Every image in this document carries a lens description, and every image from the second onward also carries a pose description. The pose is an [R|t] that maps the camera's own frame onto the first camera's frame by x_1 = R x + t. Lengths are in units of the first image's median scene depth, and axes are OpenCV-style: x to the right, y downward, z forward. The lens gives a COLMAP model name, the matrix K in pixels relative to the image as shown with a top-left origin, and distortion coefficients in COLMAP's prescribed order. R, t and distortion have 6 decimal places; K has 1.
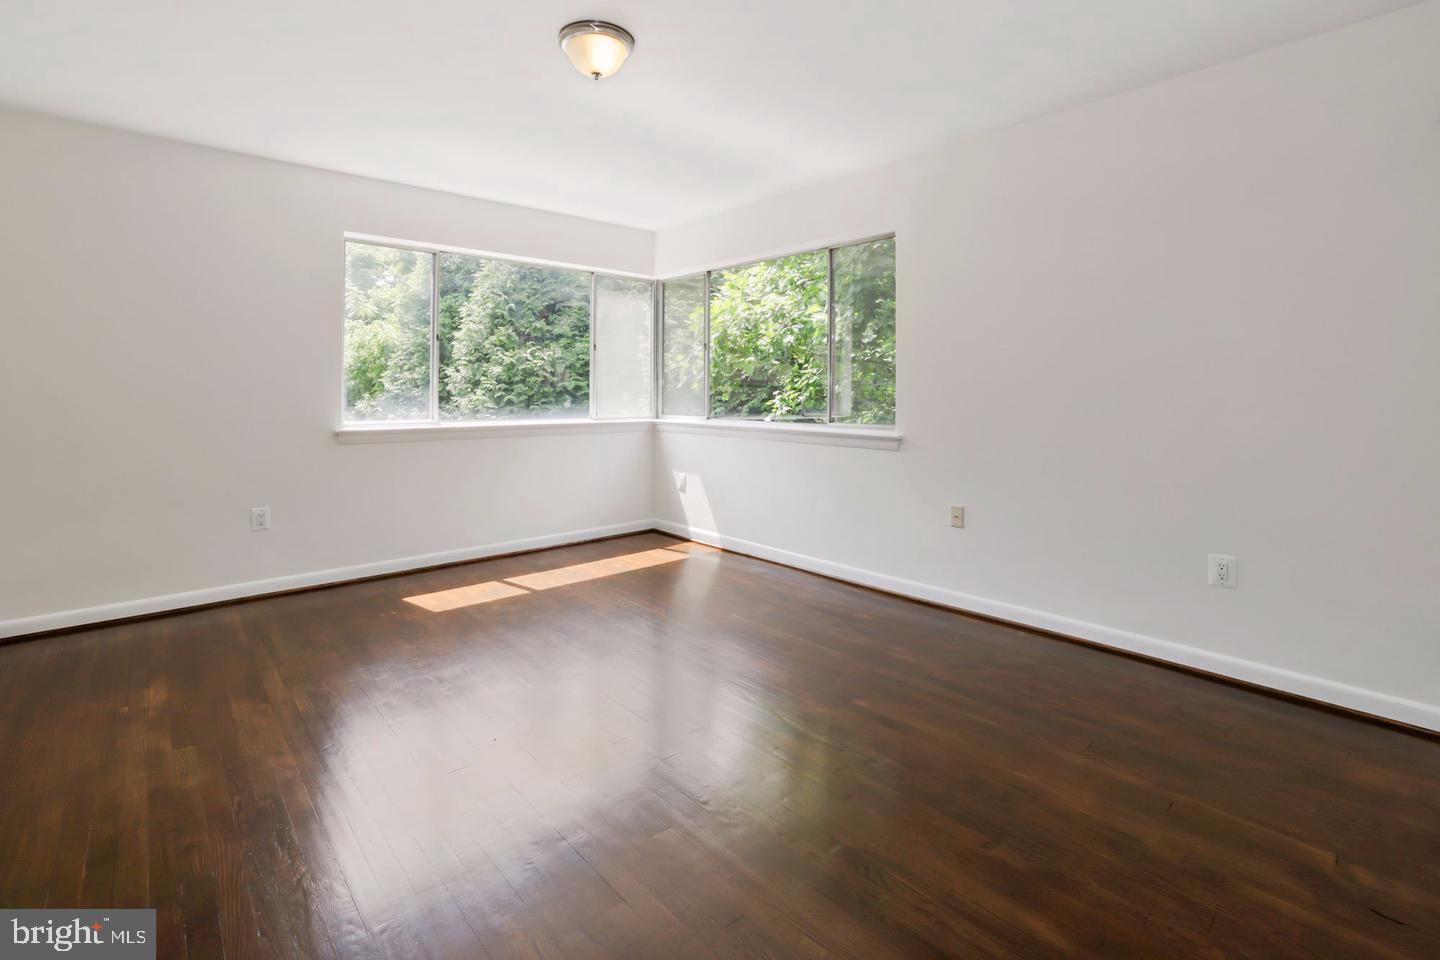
lens RADIAL K [[638.4, 0, 719.1], [0, 638.4, 448.6], [0, 0, 1]] dist [-0.036562, 0.000063]
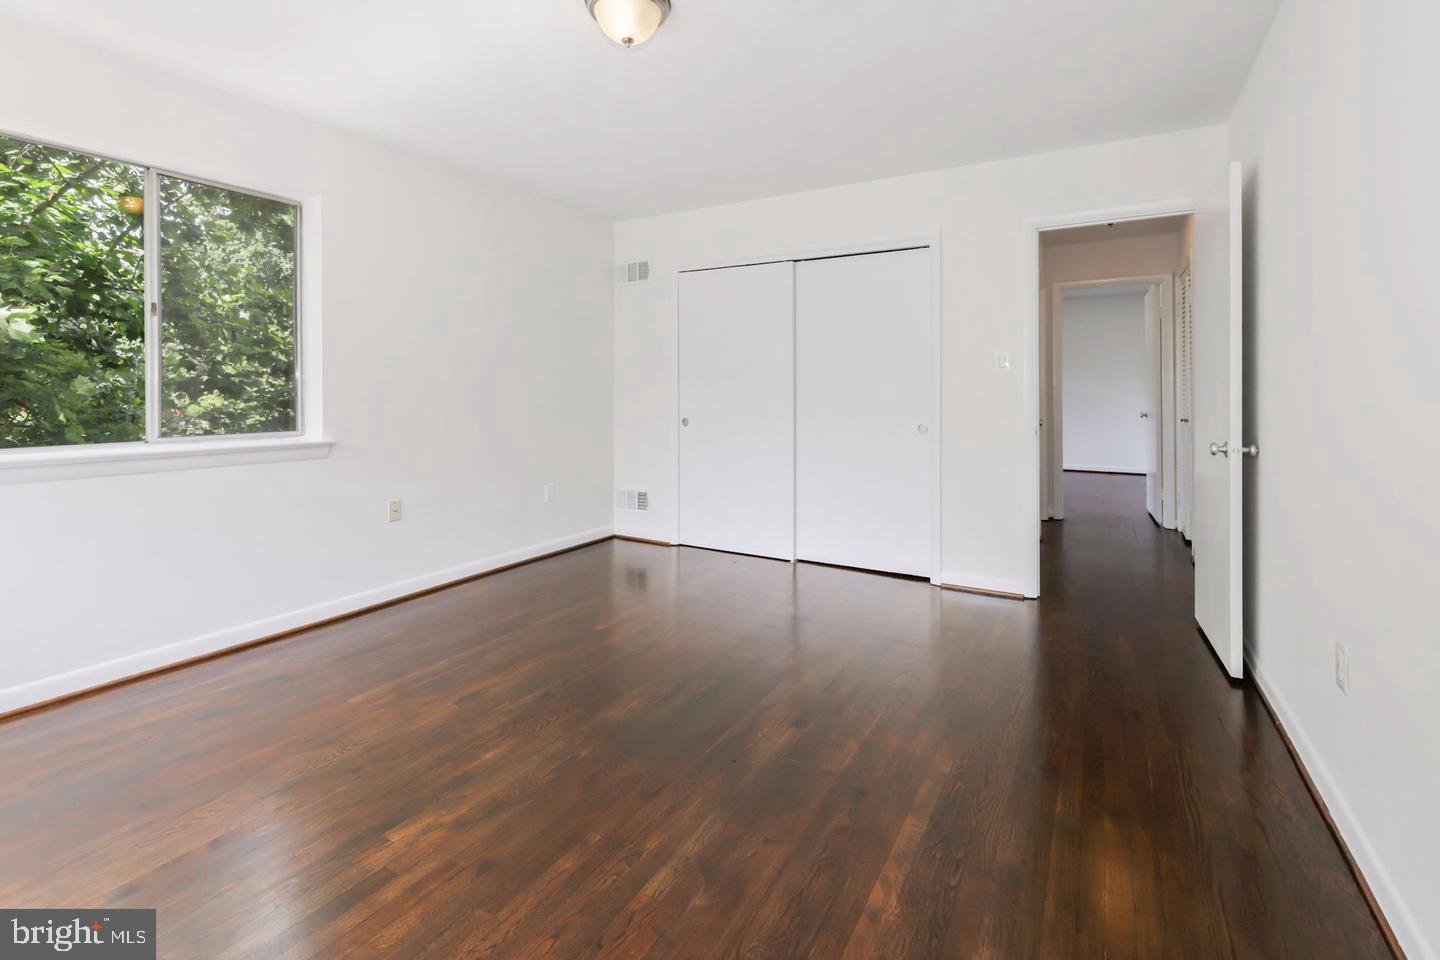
lens RADIAL K [[638.4, 0, 719.1], [0, 638.4, 448.6], [0, 0, 1]] dist [-0.036562, 0.000063]
pose [[-0.305708, -0.084197, 0.948395, -0.763233], [0.079753, 0.990317, 0.113627, -0.069238], [-0.948779, 0.110374, -0.296033, 0.792230]]
